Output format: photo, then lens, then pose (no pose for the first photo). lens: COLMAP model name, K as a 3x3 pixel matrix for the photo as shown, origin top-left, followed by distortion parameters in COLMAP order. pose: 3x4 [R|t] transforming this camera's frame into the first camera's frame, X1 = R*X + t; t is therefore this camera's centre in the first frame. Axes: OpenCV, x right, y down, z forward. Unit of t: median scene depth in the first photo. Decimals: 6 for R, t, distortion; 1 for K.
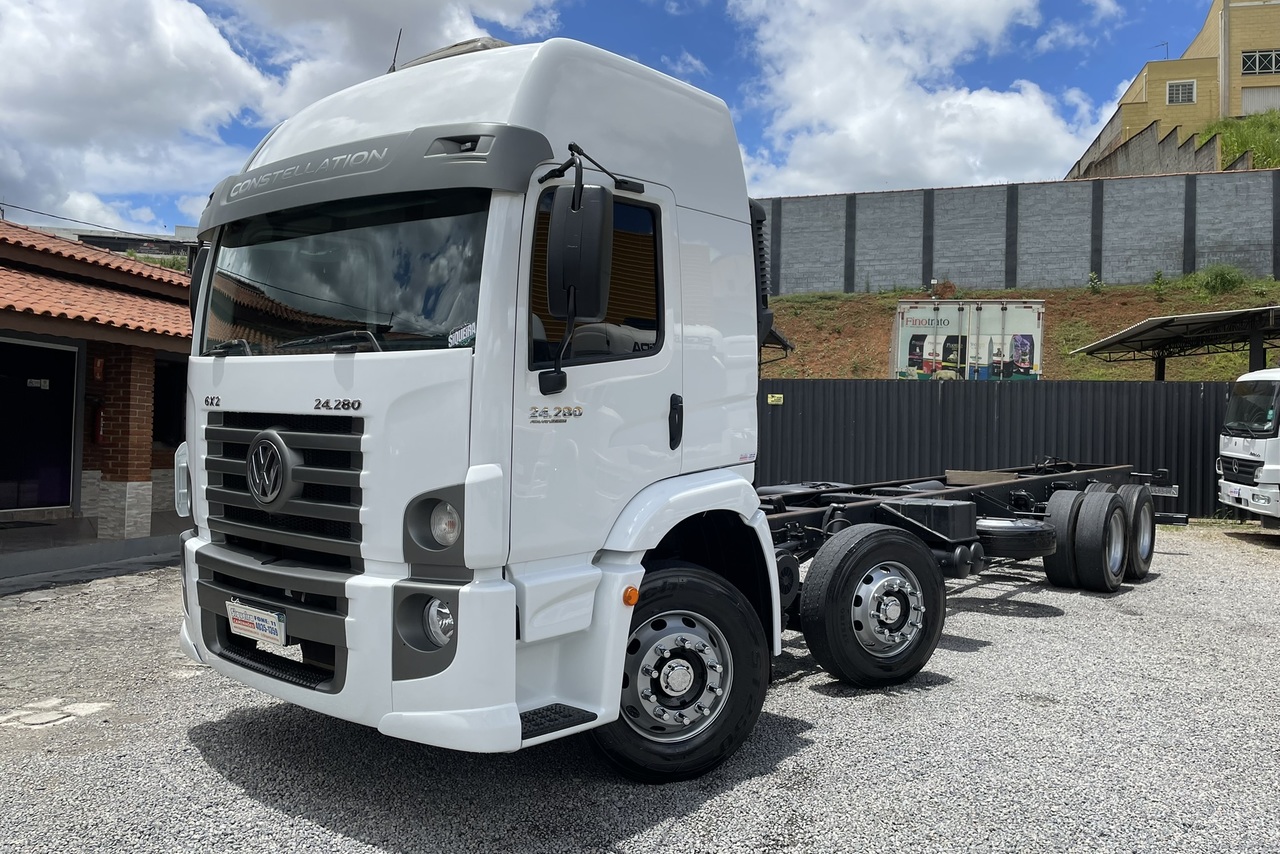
lens RADIAL K [[946.0, 0, 640.0], [0, 946.0, 427.0], [0, 0, 1]] dist [0.059796, -0.103210]
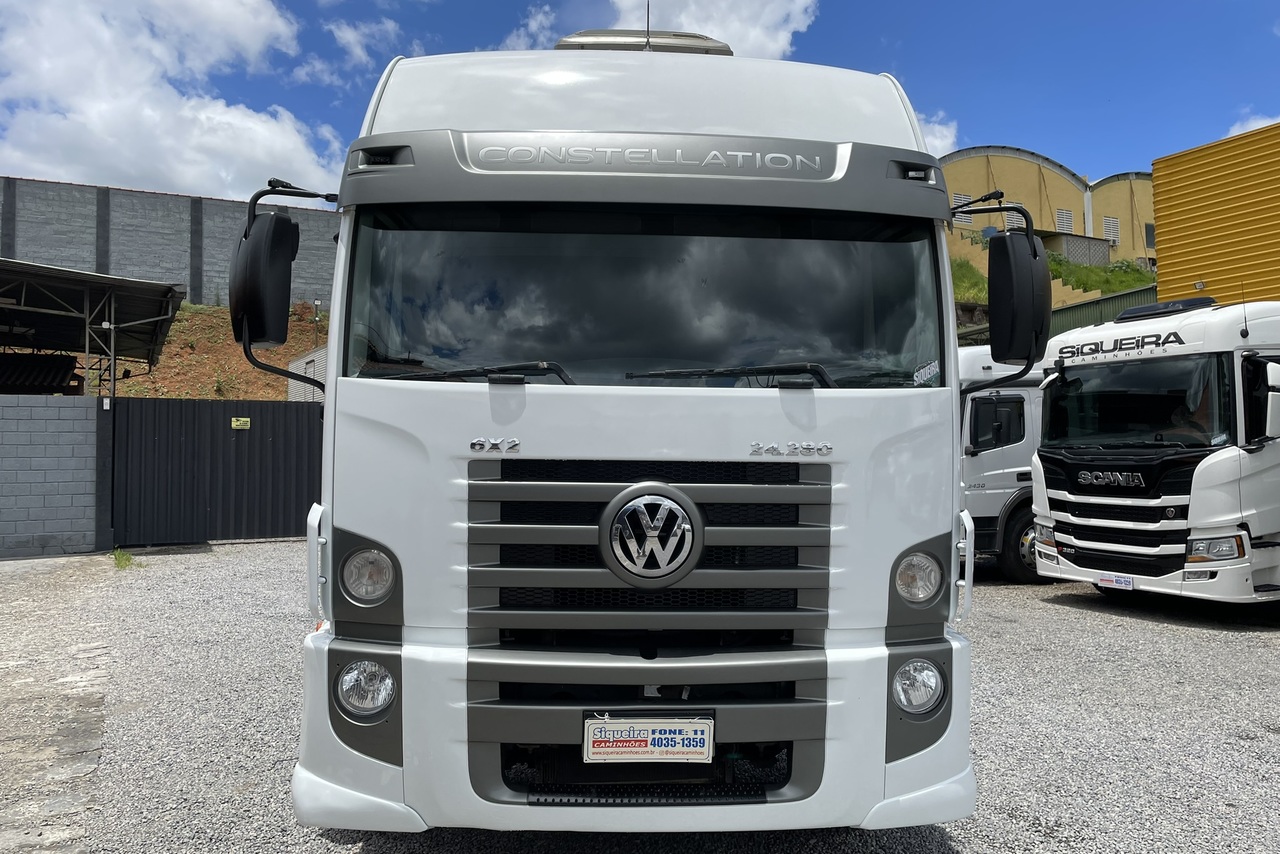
lens RADIAL K [[934.1, 0, 640.0], [0, 934.1, 427.0], [0, 0, 1]] dist [0.120033, -0.131783]
pose [[0.741610, -0.003811, 0.670821, -0.869688], [0.018241, 0.999729, -0.014486, -0.030031], [-0.670584, 0.022980, 0.741478, 0.422657]]
